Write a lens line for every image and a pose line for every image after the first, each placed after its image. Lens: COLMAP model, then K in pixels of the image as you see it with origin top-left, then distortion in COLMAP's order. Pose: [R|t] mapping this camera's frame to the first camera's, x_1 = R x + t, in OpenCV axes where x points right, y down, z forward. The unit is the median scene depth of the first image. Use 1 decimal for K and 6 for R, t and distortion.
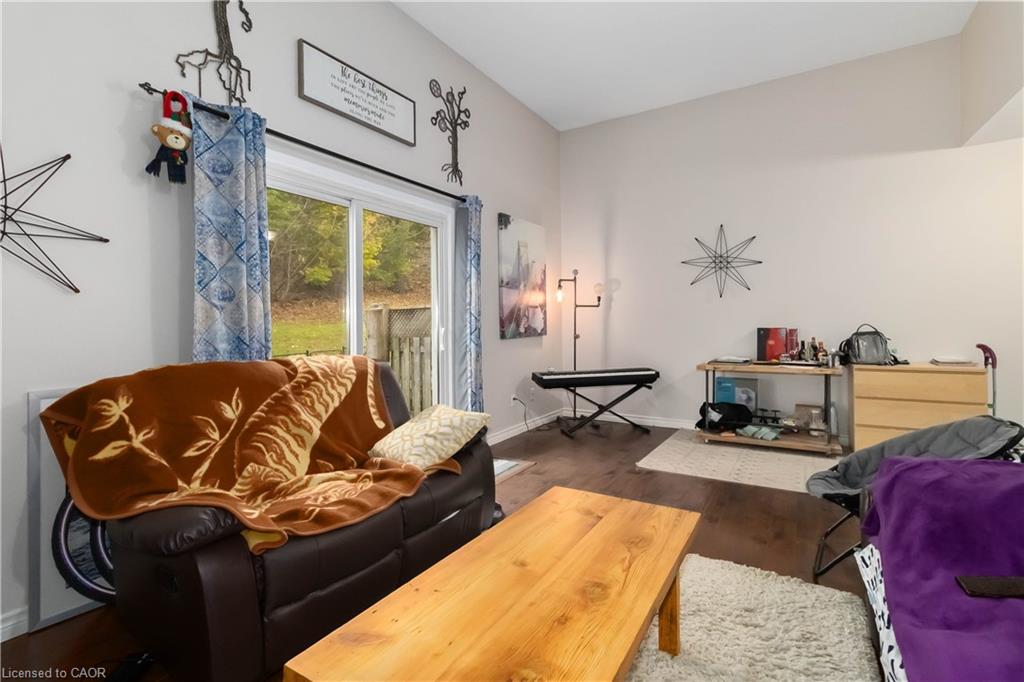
lens RADIAL K [[469.9, 0, 515.2], [0, 469.9, 326.7], [0, 0, 1]] dist [-0.000355, 0.000094]
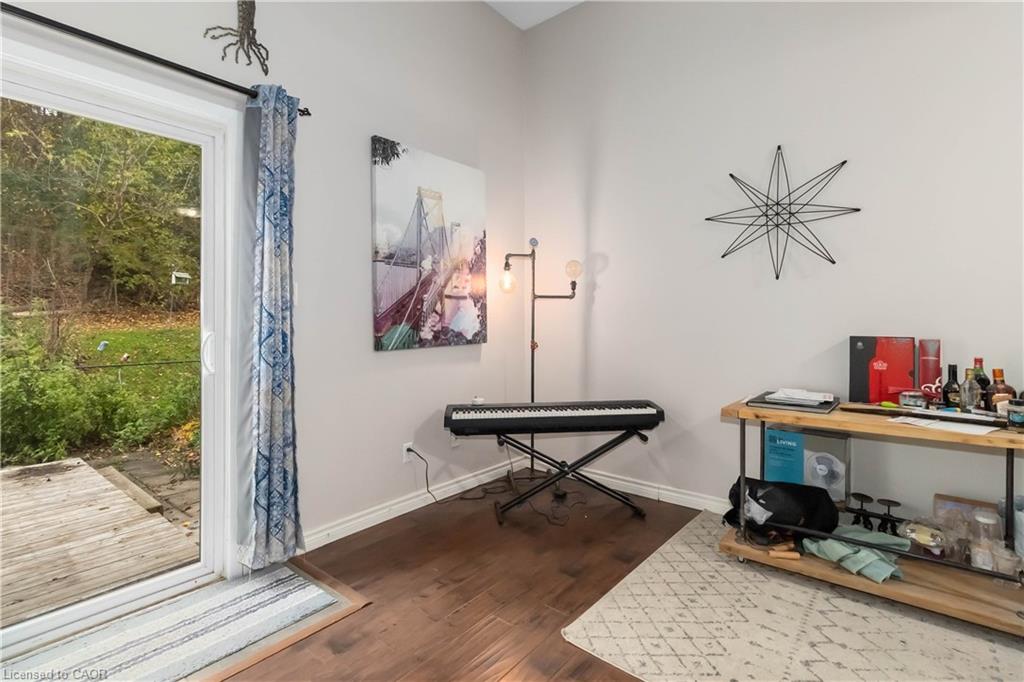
lens RADIAL K [[482.9, 0, 512.8], [0, 482.9, 321.3], [0, 0, 1]] dist [0.002721, 0.000662]
pose [[0.990315, 0.007175, -0.138653, 0.221996], [-0.008476, 0.999925, -0.008796, -0.006350], [0.138579, 0.009886, 0.990302, 0.422664]]
